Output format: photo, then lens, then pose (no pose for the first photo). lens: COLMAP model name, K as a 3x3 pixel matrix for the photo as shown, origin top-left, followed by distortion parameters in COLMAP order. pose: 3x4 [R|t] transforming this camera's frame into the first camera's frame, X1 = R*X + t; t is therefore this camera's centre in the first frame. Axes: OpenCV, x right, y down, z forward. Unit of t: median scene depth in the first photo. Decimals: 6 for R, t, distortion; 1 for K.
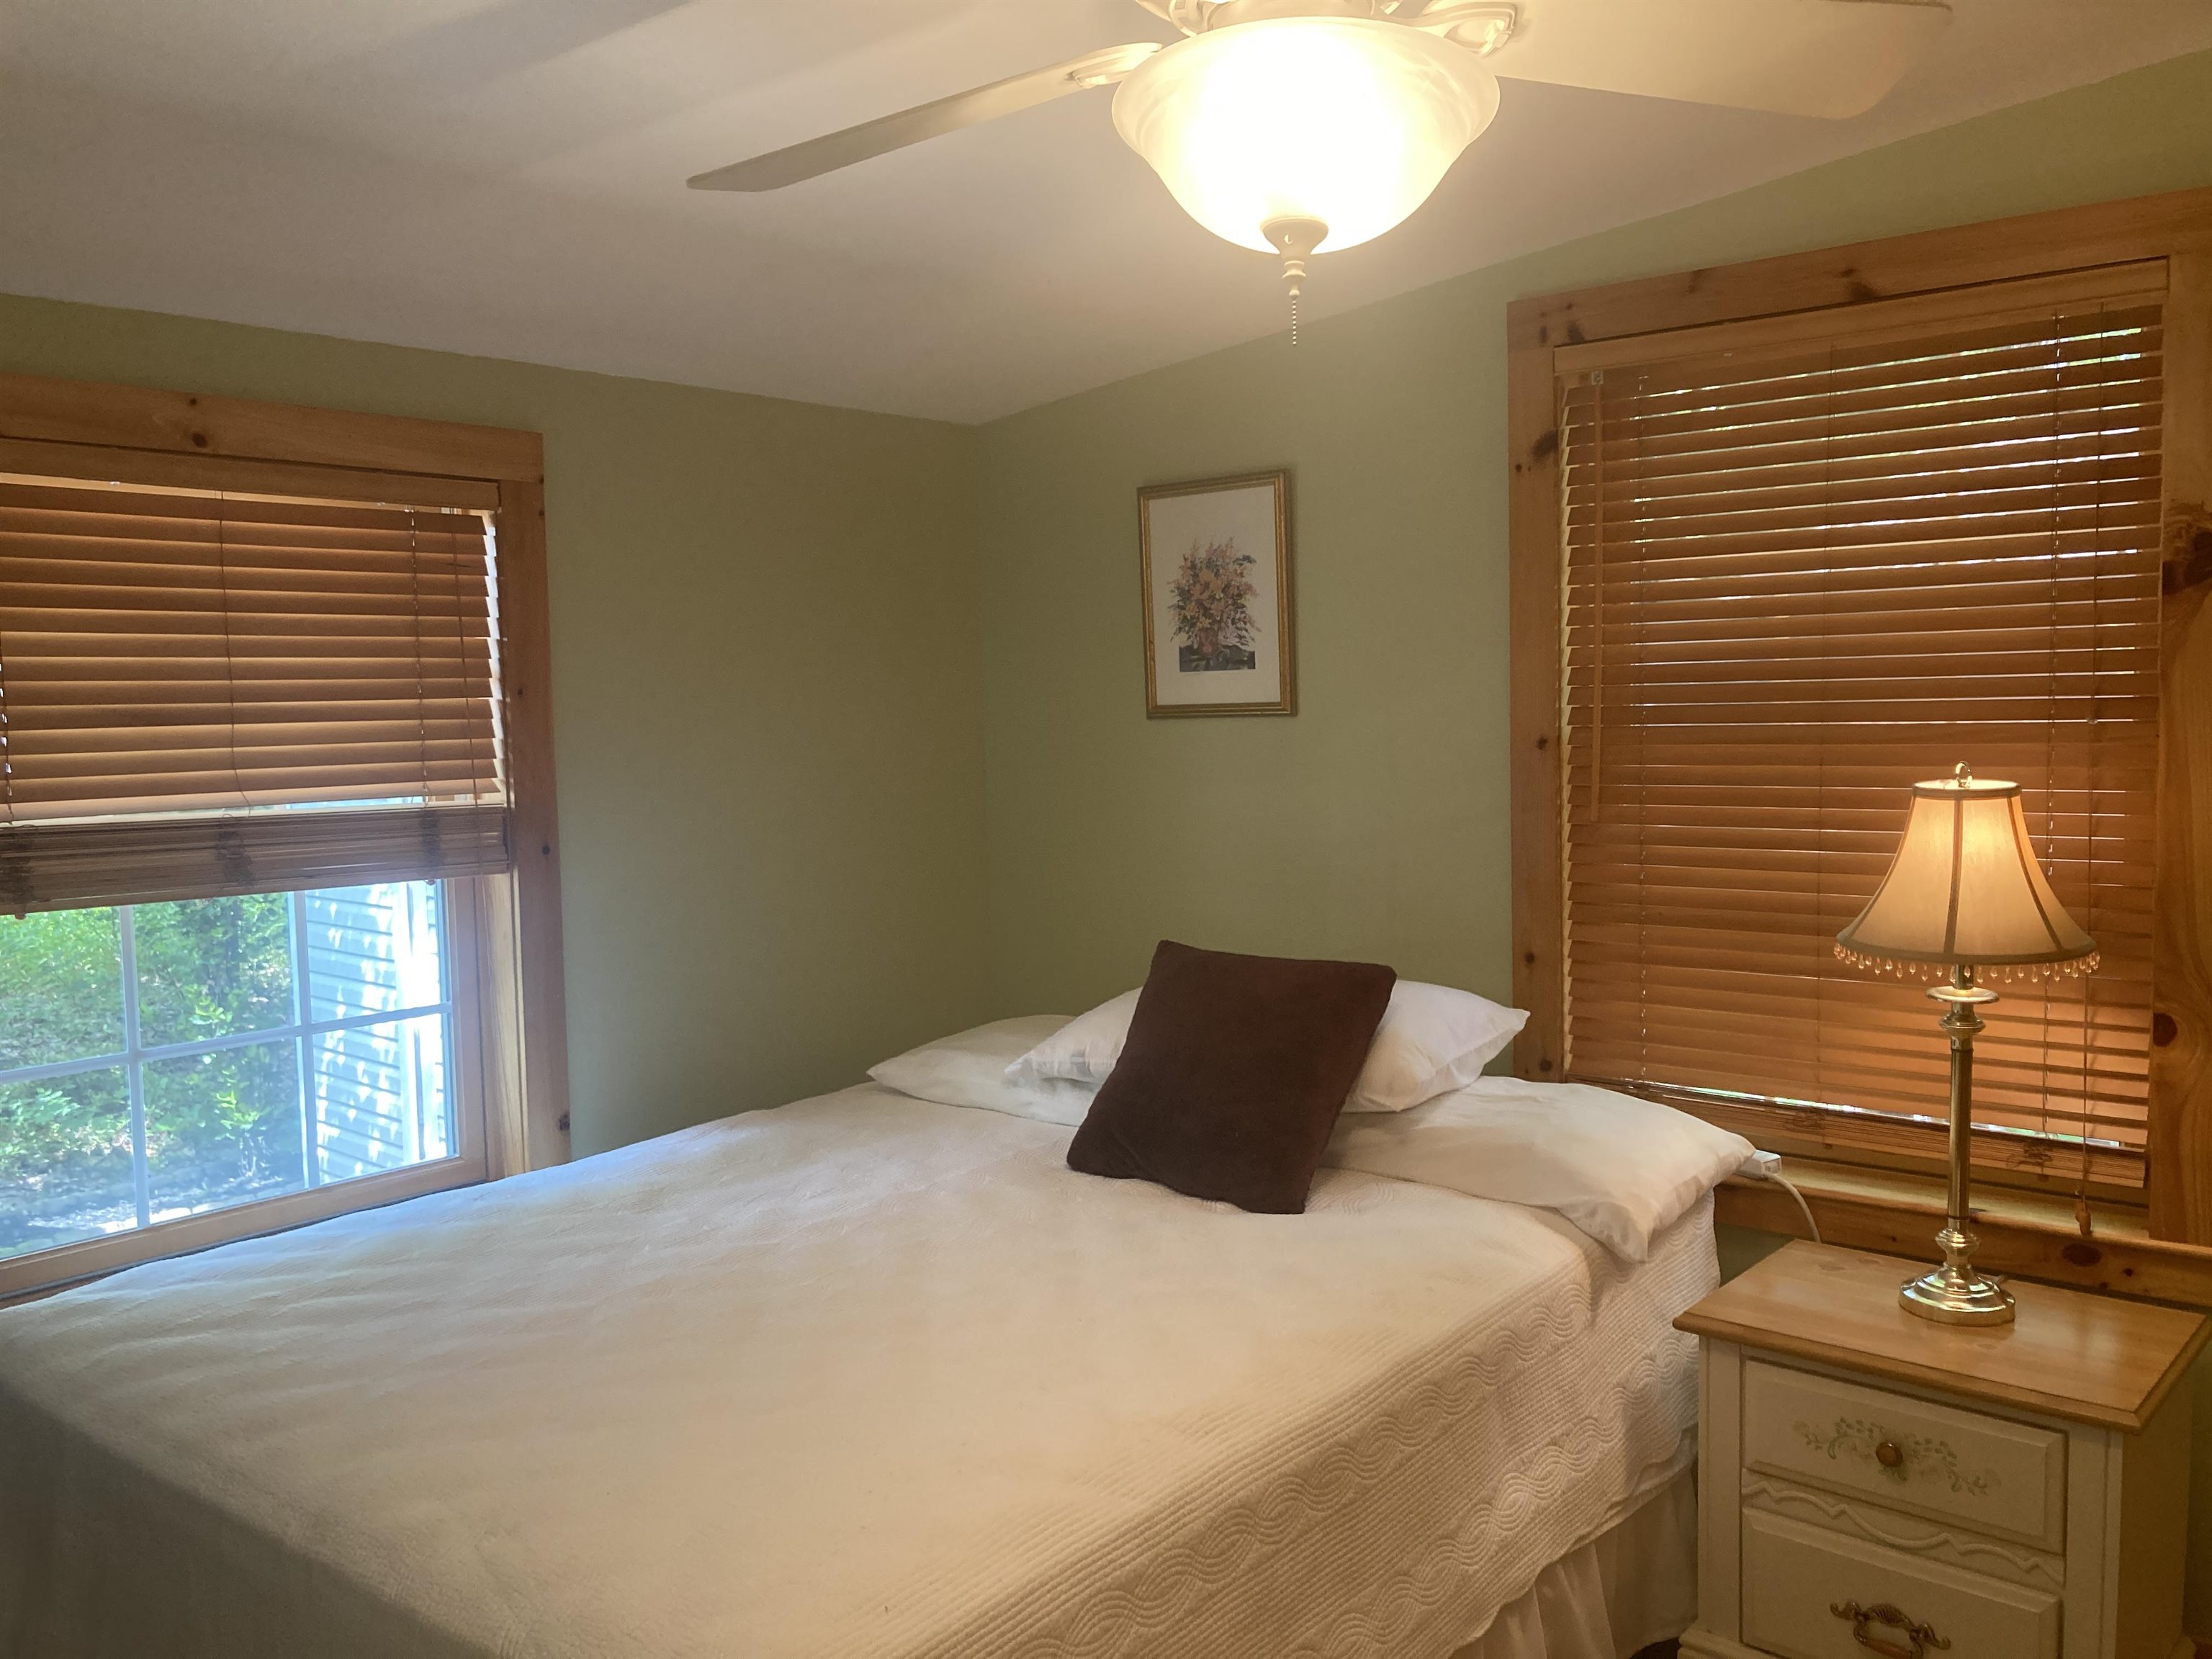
lens RADIAL K [[1805.0, 0, 1102.4], [0, 1805.0, 817.6], [0, 0, 1]] dist [0.052798, -0.091401]
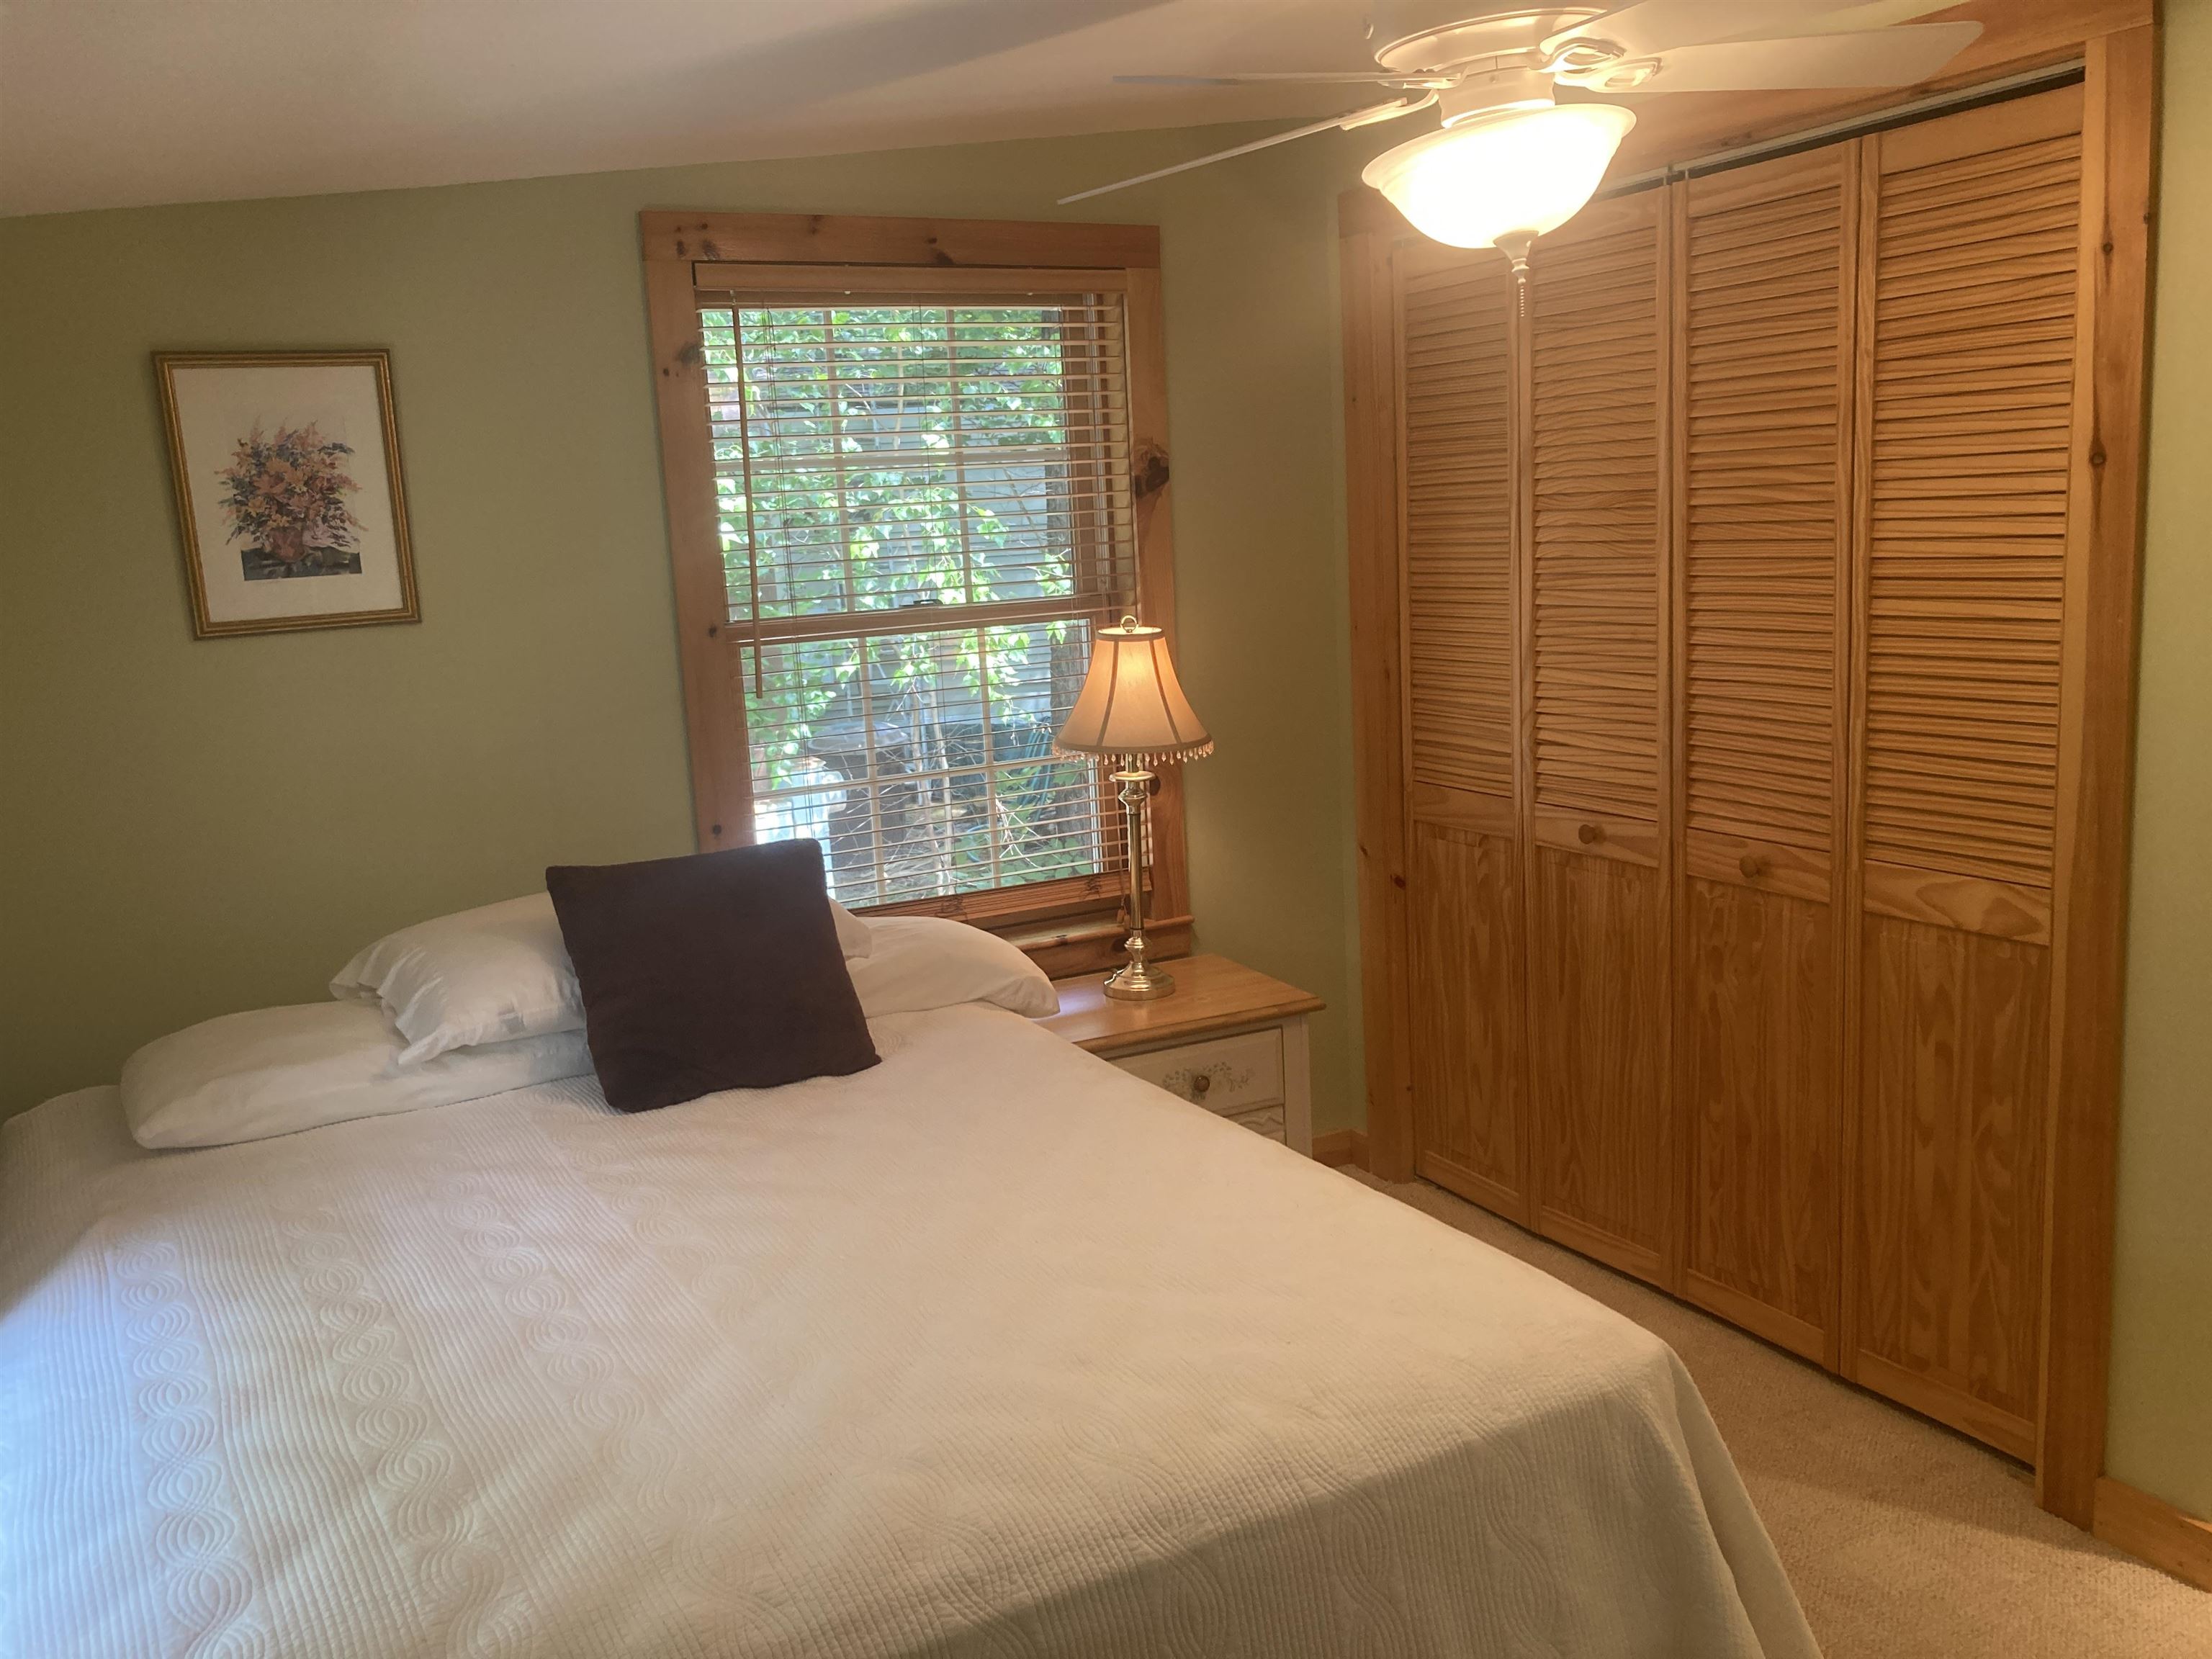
lens RADIAL K [[1821.7, 0, 1107.9], [0, 1821.7, 785.6], [0, 0, 1]] dist [0.035001, -0.011649]
pose [[0.389966, -0.146718, 0.909065, -0.604372], [0.103526, 0.987952, 0.115039, -0.044791], [-0.914991, 0.049251, 0.400457, 0.310572]]
